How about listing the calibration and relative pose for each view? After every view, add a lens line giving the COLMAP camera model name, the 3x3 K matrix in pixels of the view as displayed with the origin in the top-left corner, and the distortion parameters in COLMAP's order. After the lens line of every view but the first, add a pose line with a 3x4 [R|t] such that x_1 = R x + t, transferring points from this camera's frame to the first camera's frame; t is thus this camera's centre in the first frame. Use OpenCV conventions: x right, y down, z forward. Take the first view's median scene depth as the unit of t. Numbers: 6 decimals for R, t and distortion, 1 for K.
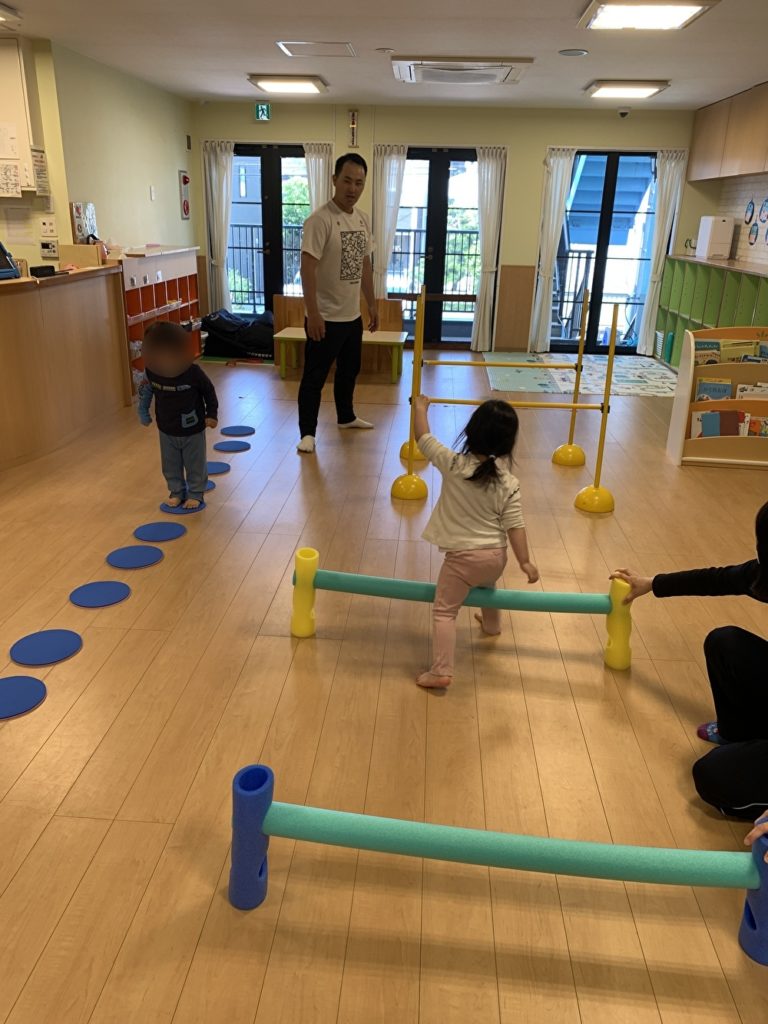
lens RADIAL K [[772.6, 0, 371.8], [0, 772.6, 510.3], [0, 0, 1]] dist [-0.004117, 0.004327]
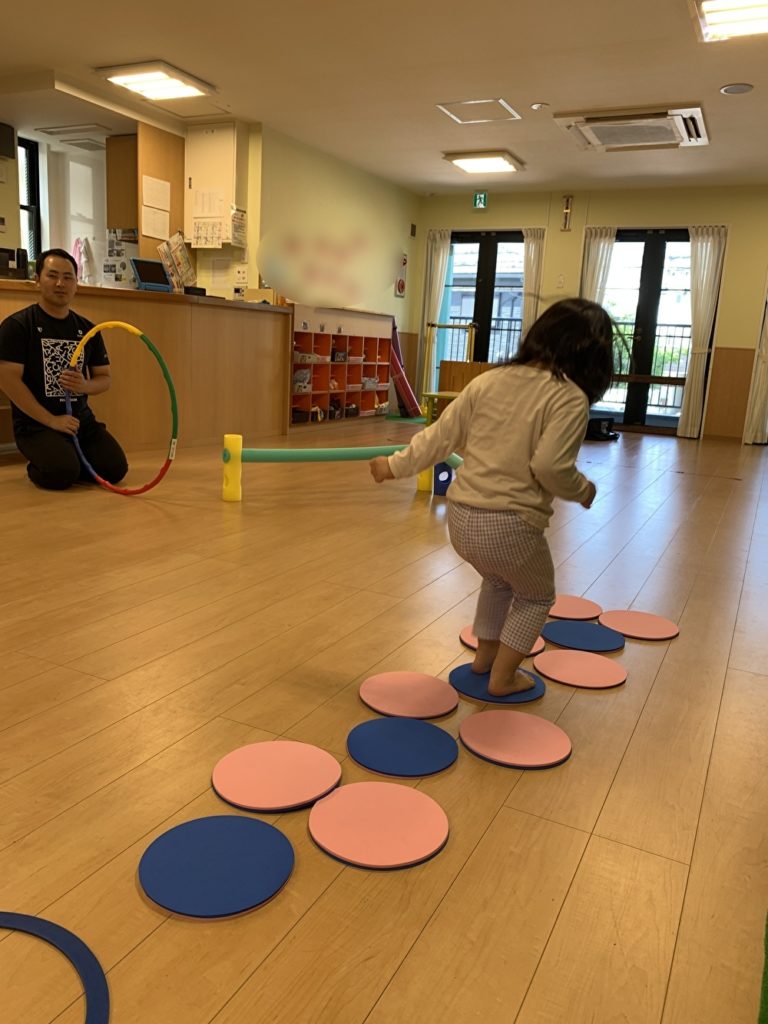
lens RADIAL K [[781.4, 0, 384.0], [0, 781.4, 512.0], [0, 0, 1]] dist [0.066836, -0.148706]
pose [[0.928364, 0.100935, -0.357705, 0.165531], [-0.161645, 0.976280, -0.144042, 0.080908], [0.334681, 0.191545, 0.922659, 0.034990]]
